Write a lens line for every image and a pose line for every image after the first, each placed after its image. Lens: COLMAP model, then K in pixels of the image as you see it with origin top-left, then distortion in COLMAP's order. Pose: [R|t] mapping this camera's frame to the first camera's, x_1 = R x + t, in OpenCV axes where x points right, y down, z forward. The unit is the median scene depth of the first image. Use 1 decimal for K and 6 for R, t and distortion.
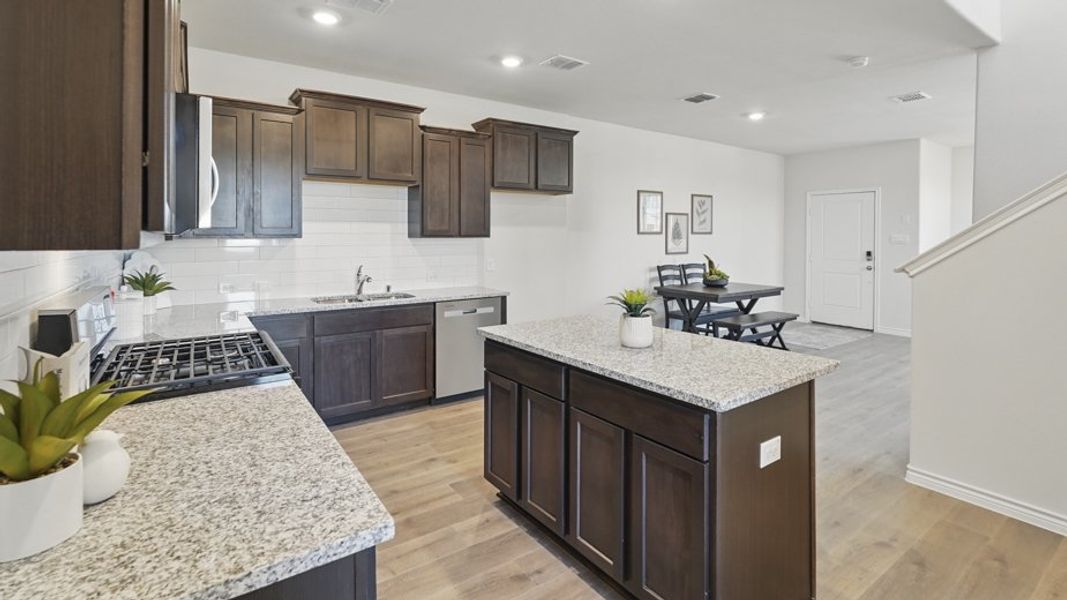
lens RADIAL K [[513.7, 0, 565.3], [0, 513.7, 229.2], [0, 0, 1]] dist [-0.003638, 0.003671]
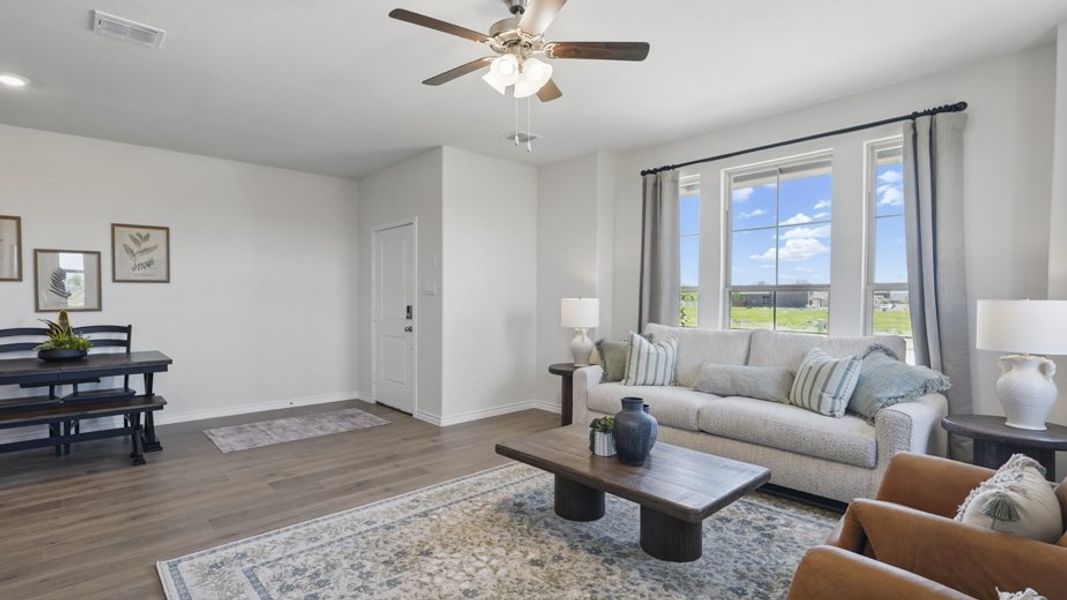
lens RADIAL K [[513.7, 0, 525.3], [0, 513.7, 301.7], [0, 0, 1]] dist [-0.003638, 0.003671]
pose [[0.996521, -0.007812, 0.082973, 1.172496], [0.006506, 0.999851, 0.016008, 0.044879], [-0.083086, -0.015412, 0.996423, 0.440842]]
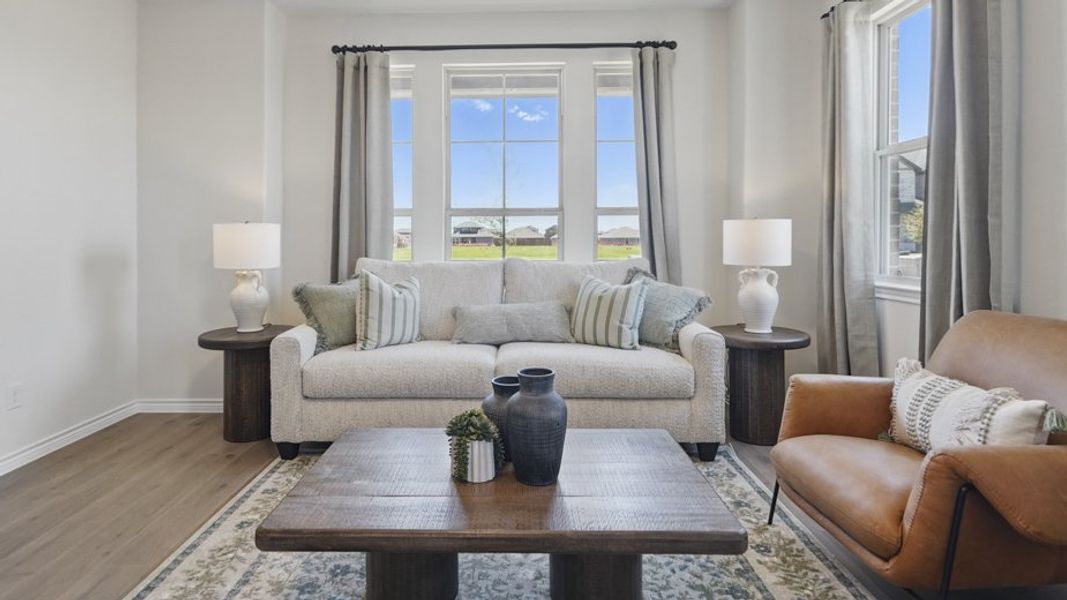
lens RADIAL K [[542.1, 0, 518.6], [0, 542.1, 232.8], [0, 0, 1]] dist [-0.002789, -0.000071]
pose [[0.631522, -0.008821, 0.775308, 1.042594], [0.005862, 0.999961, 0.006603, 0.067249], [-0.775336, 0.000375, 0.631549, 0.791280]]
